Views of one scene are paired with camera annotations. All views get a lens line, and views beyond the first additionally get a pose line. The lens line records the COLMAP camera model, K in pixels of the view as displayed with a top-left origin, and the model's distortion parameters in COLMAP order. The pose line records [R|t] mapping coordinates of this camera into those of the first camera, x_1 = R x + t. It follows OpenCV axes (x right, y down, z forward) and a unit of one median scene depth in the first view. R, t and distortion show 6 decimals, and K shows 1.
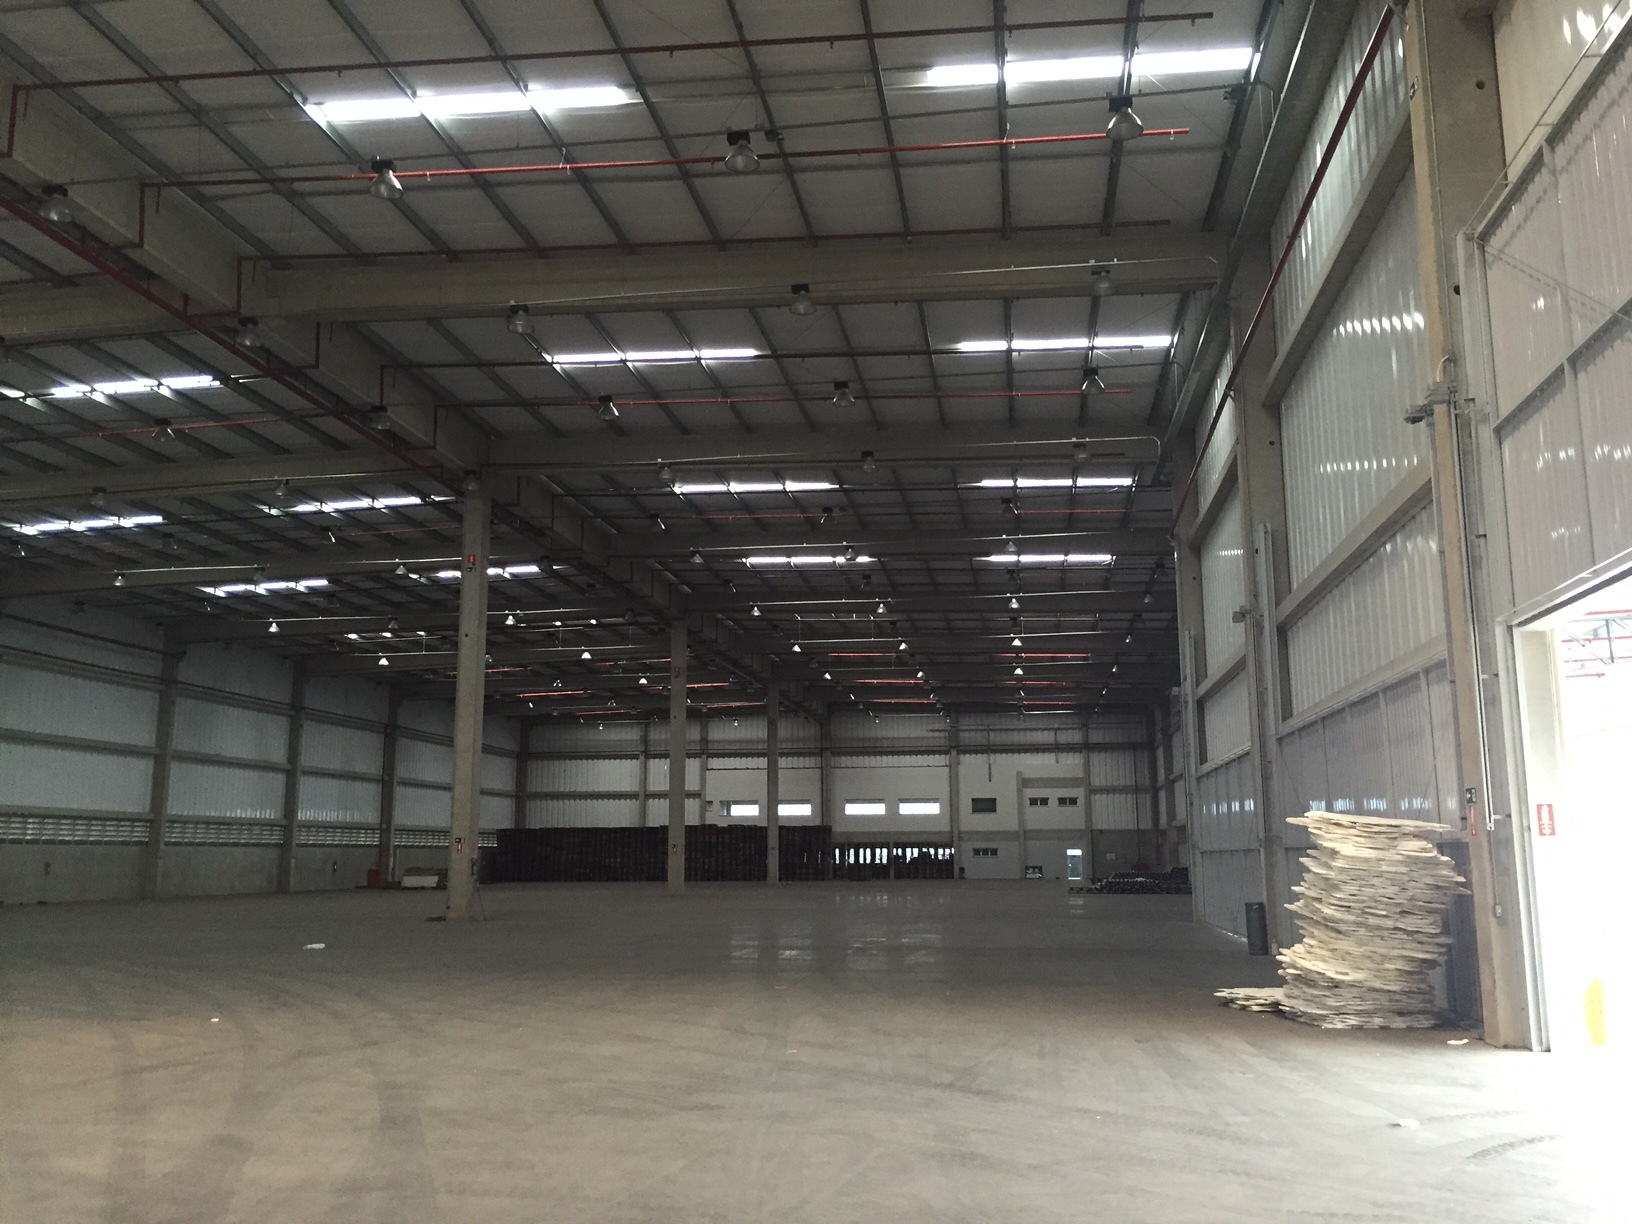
lens RADIAL K [[1408.2, 0, 812.3], [0, 1408.2, 608.7], [0, 0, 1]] dist [0.071563, -0.102323]
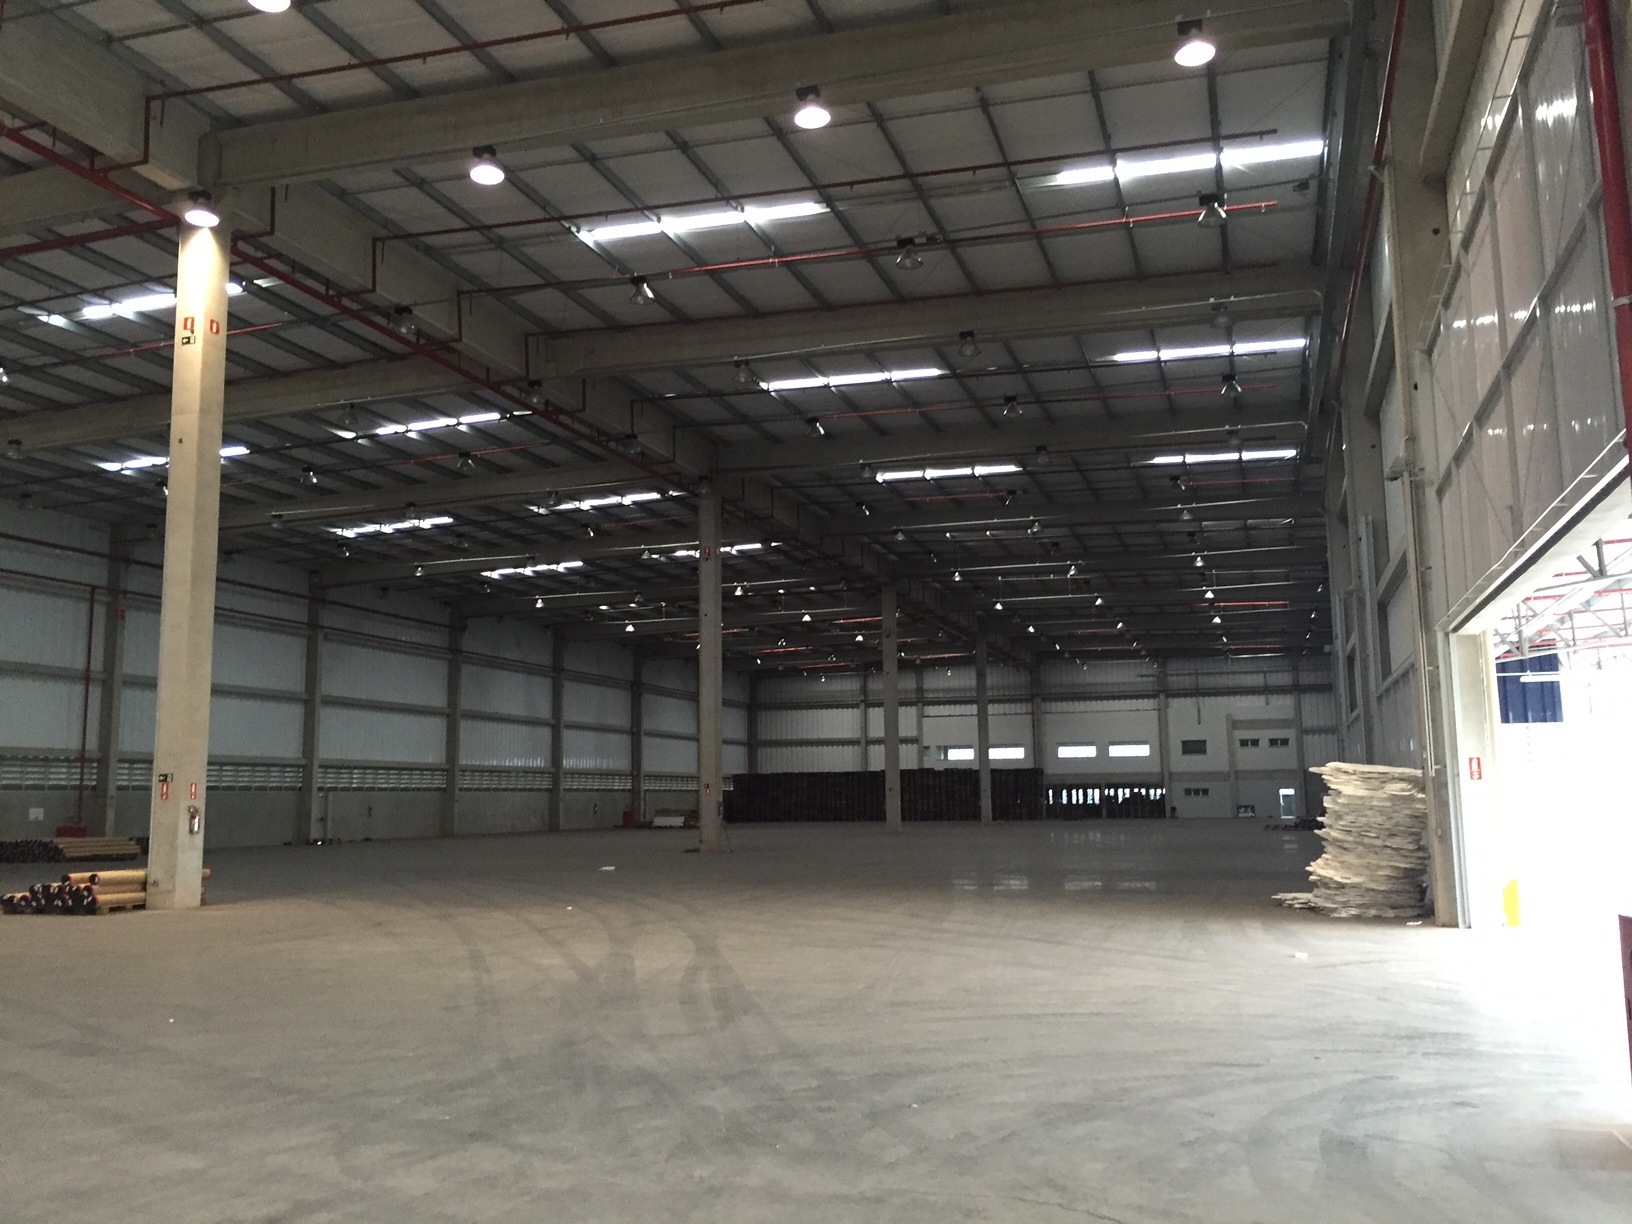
lens RADIAL K [[1492.9, 0, 794.9], [0, 1492.9, 614.7], [0, 0, 1]] dist [0.053160, -0.003563]
pose [[0.985343, -0.028721, -0.168147, 0.030145], [0.037398, 0.998115, 0.048667, -0.029518], [0.166432, -0.054242, 0.984560, -0.166951]]
